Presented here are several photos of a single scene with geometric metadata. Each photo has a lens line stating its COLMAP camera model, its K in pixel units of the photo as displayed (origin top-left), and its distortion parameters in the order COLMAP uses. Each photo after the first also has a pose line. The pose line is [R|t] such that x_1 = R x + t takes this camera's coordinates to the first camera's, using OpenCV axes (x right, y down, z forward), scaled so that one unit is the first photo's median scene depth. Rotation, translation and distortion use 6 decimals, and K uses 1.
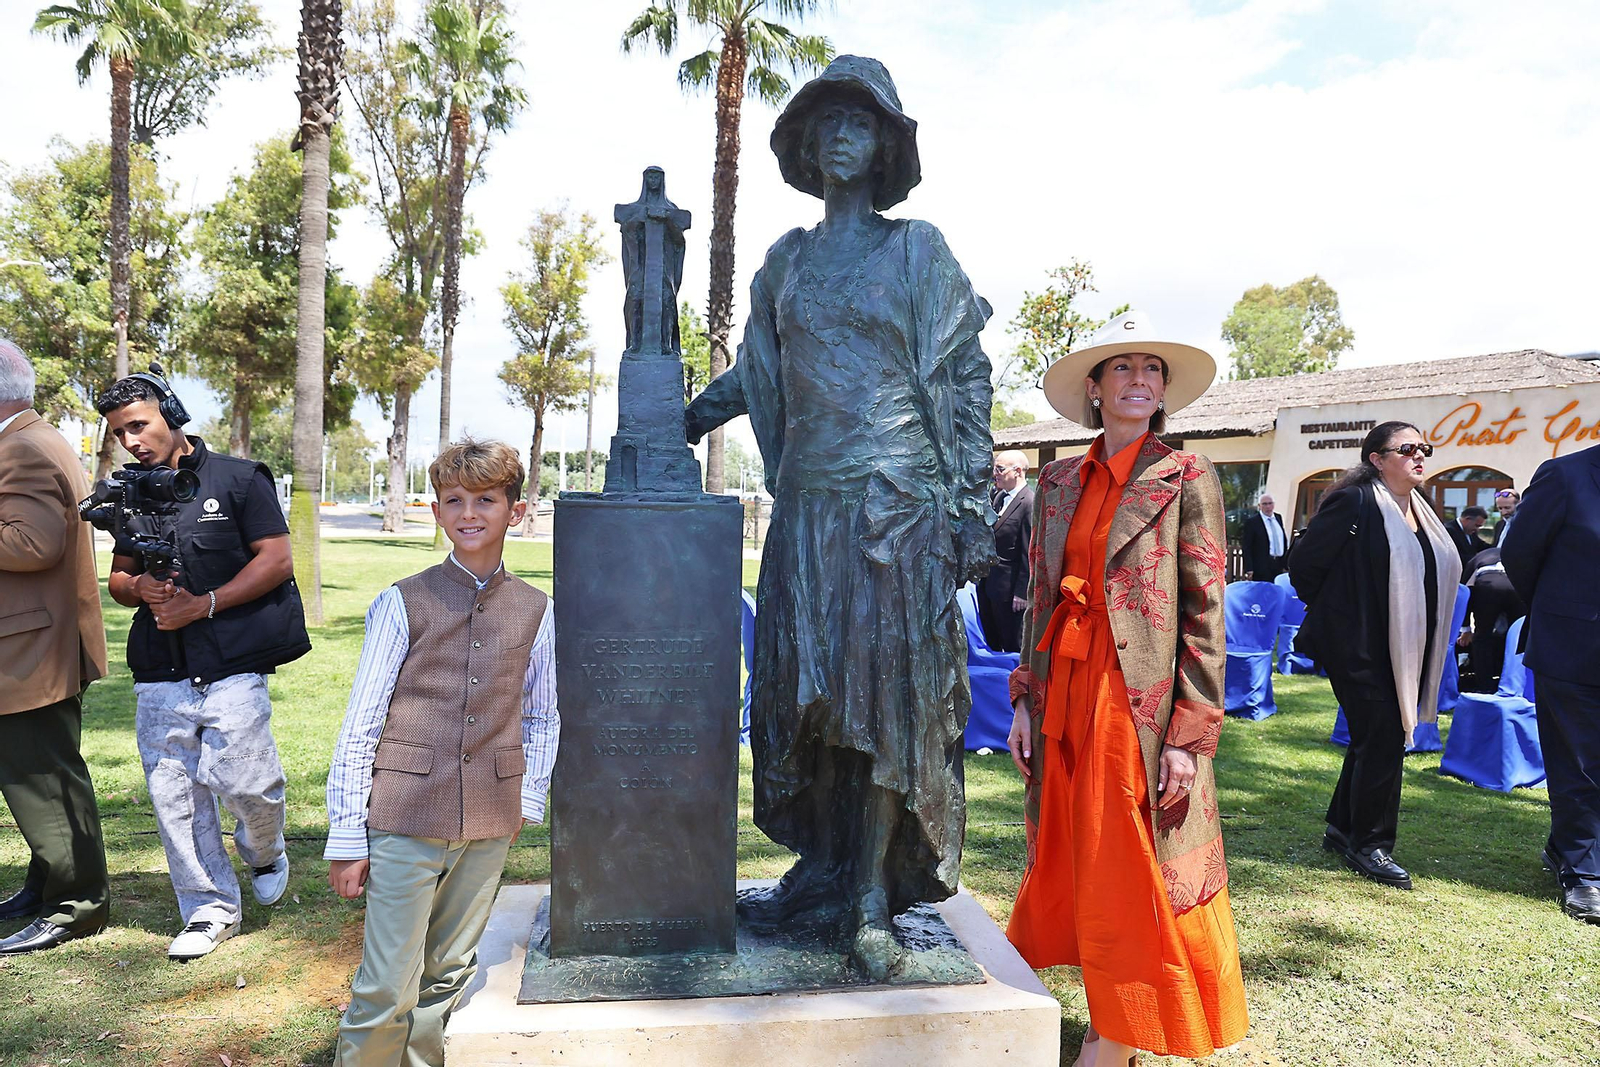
lens RADIAL K [[1107.8, 0, 800.0], [0, 1107.8, 533.5], [0, 0, 1]] dist [-0.086288, 0.066393]
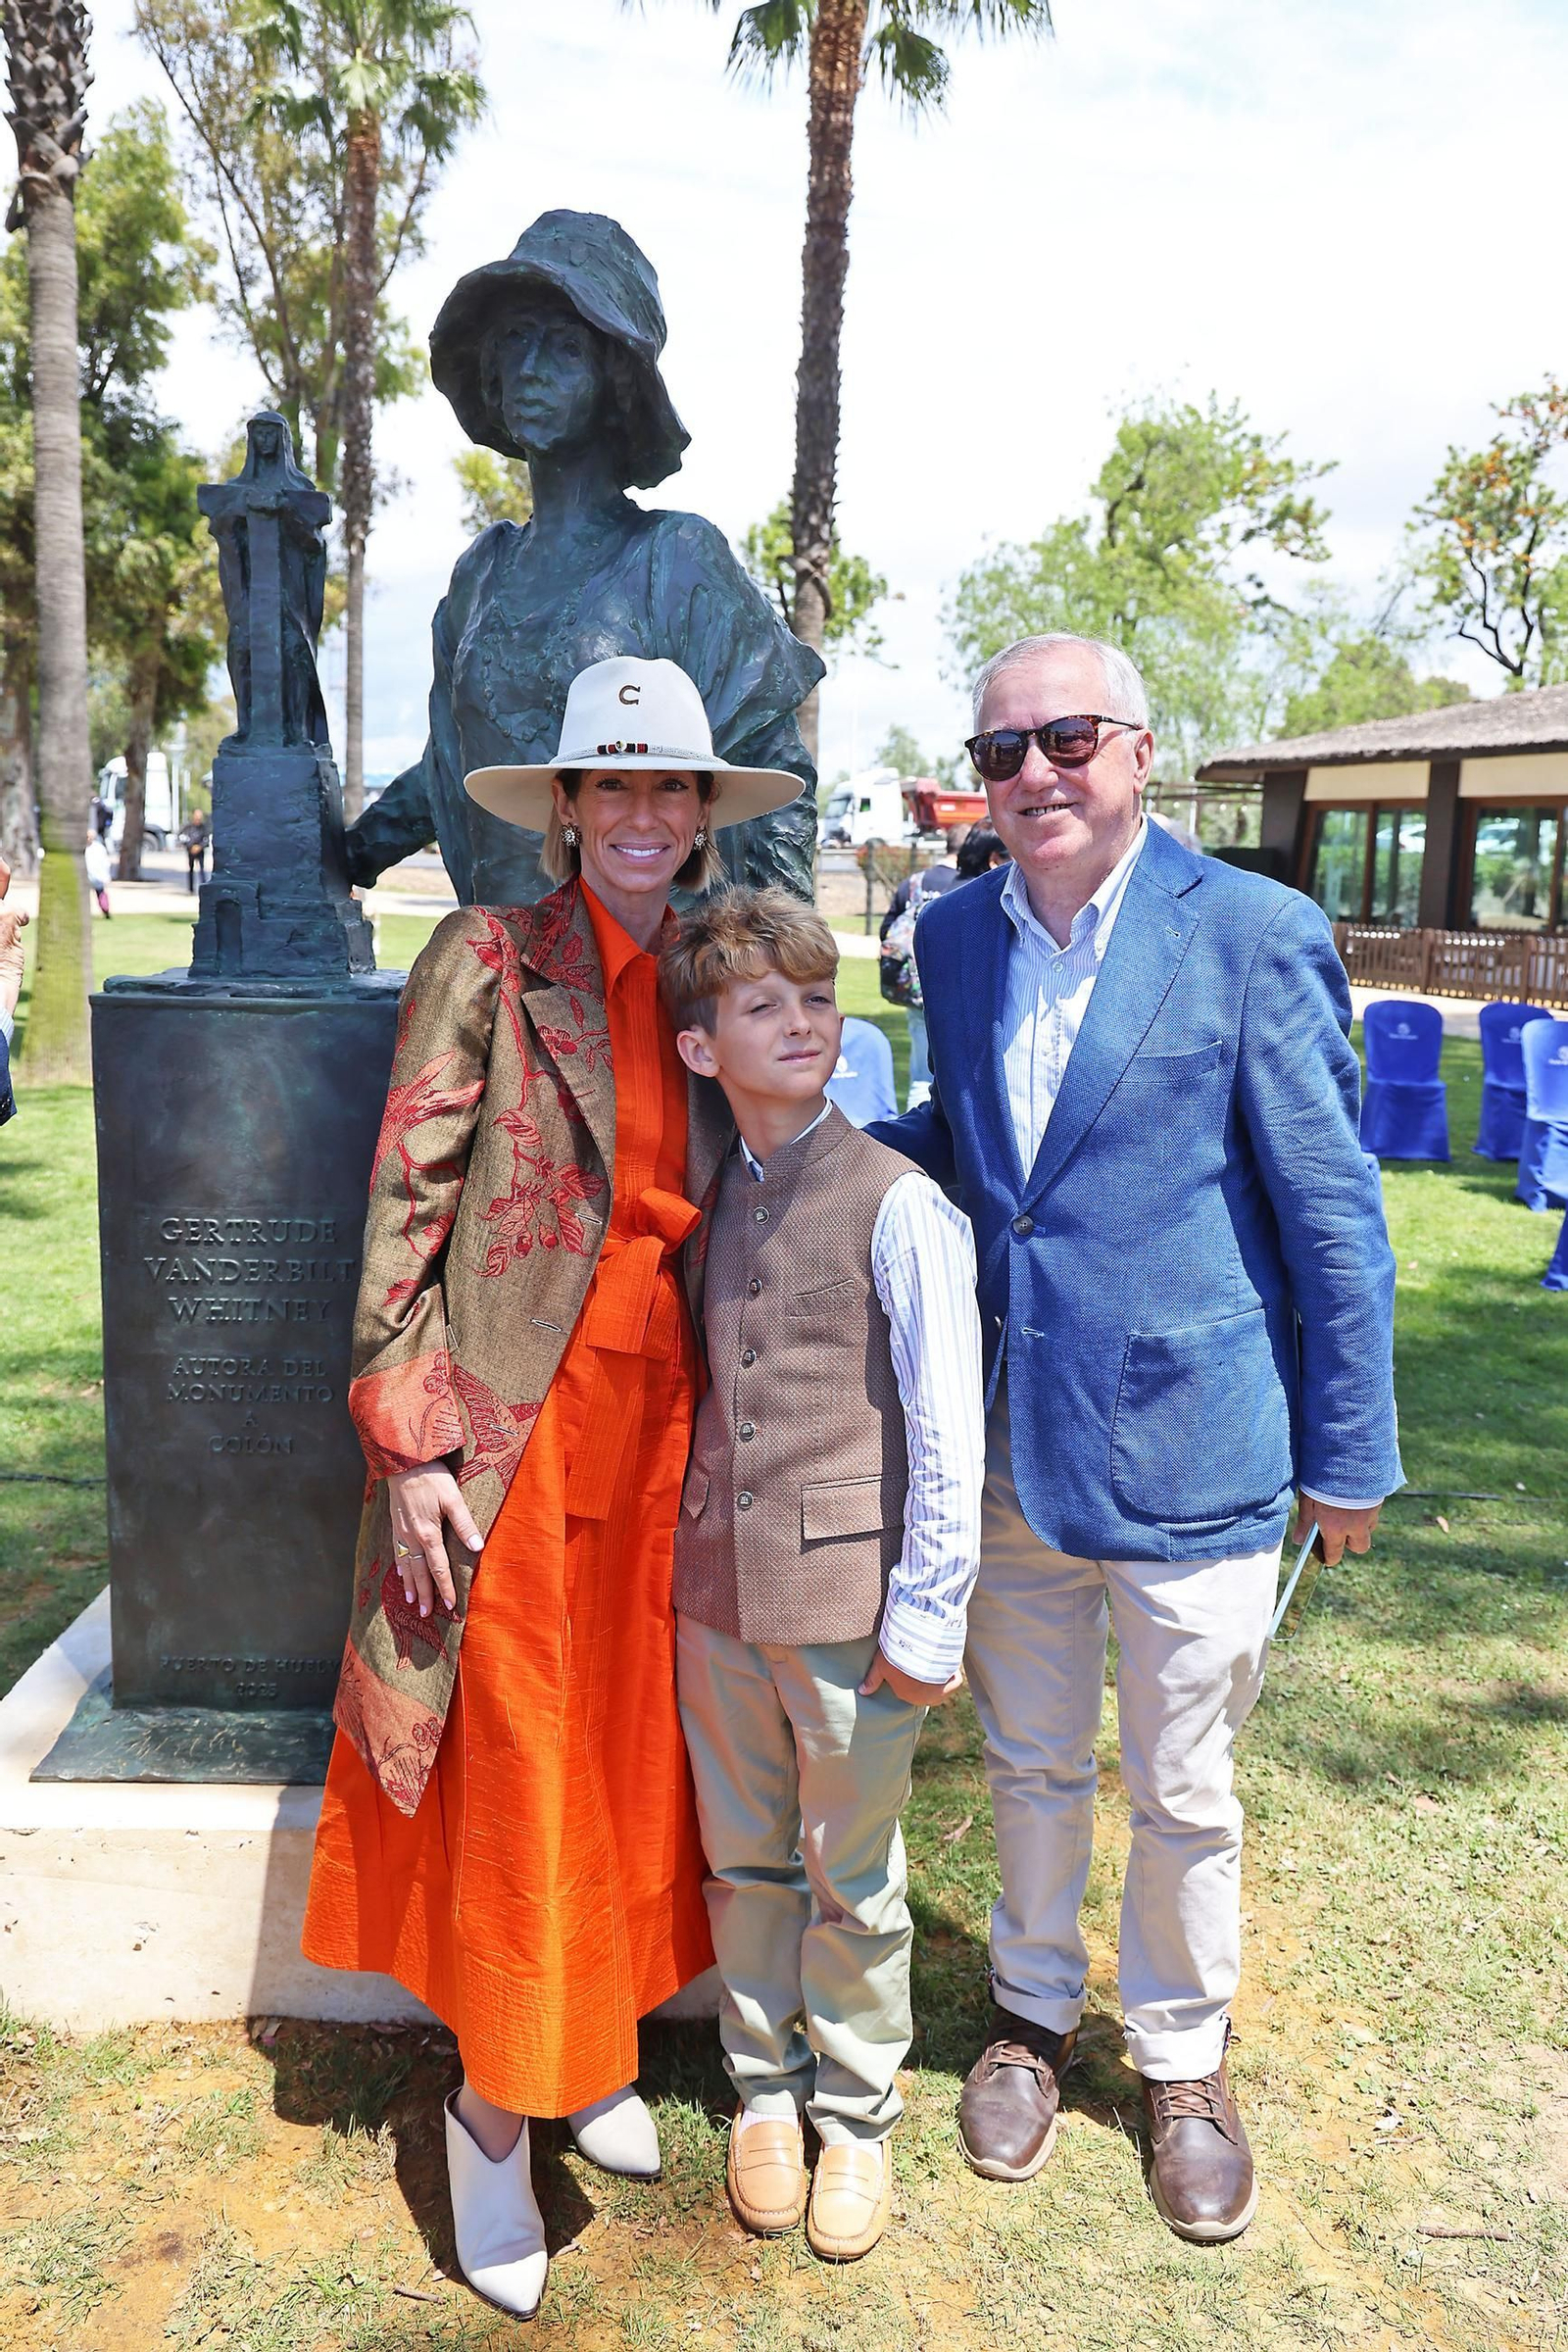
lens RADIAL K [[1972.3, 0, 784.0], [0, 1972.3, 1176.0], [0, 0, 1]] dist [-0.047842, 0.107097]
pose [[0.992658, 0.026389, -0.118037, 0.036800], [-0.009817, 0.990268, 0.138830, -0.010752], [0.120552, -0.136652, 0.983257, -0.006494]]
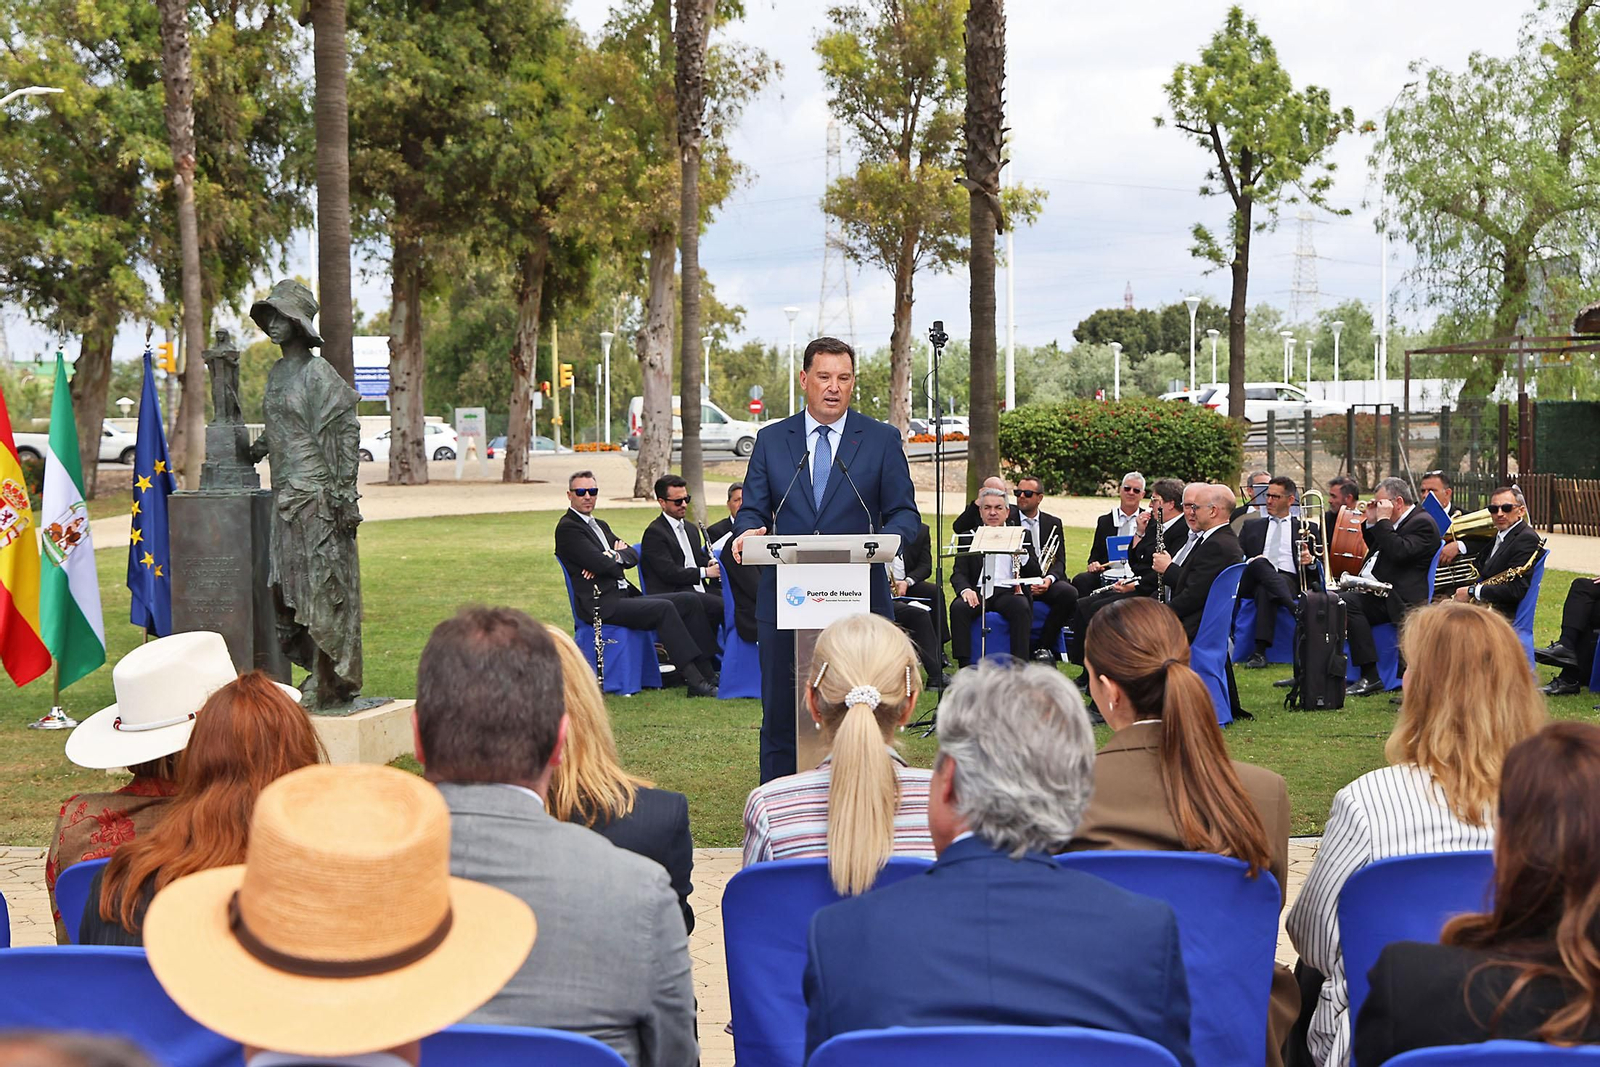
lens RADIAL K [[2582.1, 0, 800.0], [0, 2582.1, 533.5], [0, 0, 1]] dist [0.146626, 0.166571]
pose [[0.934632, -0.020974, -0.354997, 0.345421], [0.027195, 0.999551, 0.012541, 0.001712], [0.354574, -0.021375, 0.934783, -0.421241]]
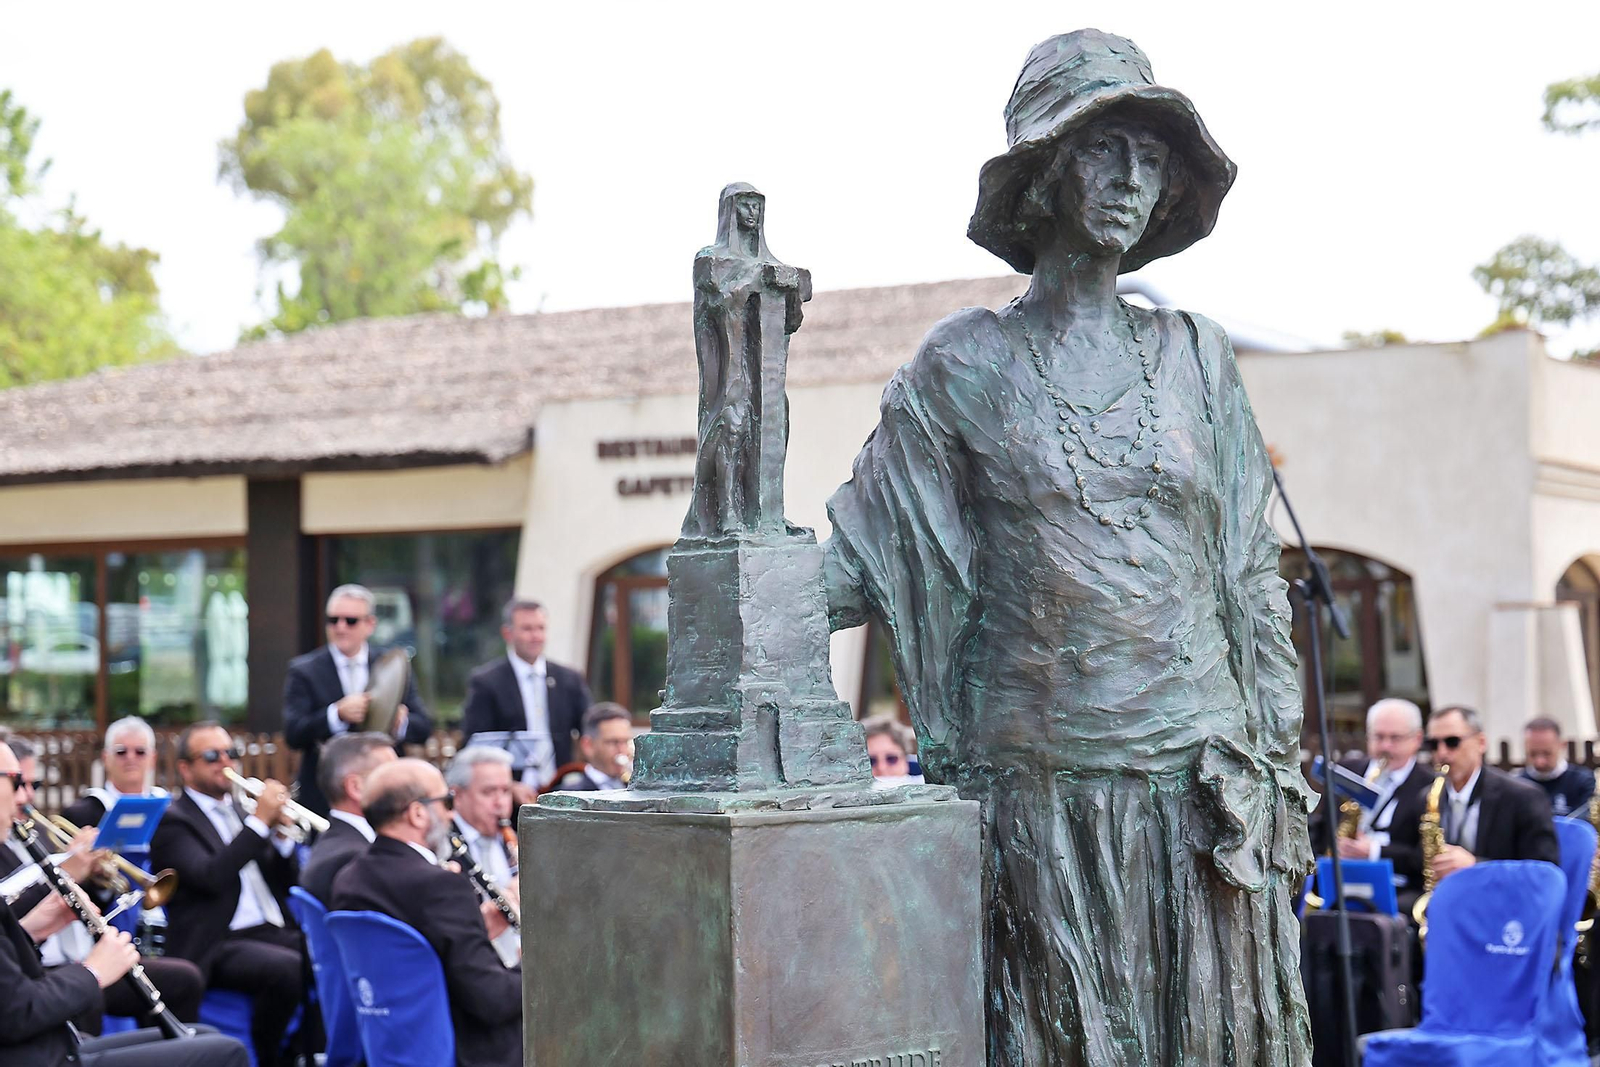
lens RADIAL K [[3005.0, 0, 800.0], [0, 3005.0, 533.5], [0, 0, 1]] dist [0.357842, 0.000001]
pose [[0.847006, -0.017093, 0.531308, -0.121953], [0.046857, 0.997993, -0.042592, -0.013050], [-0.529514, 0.060971, 0.846107, -0.036522]]
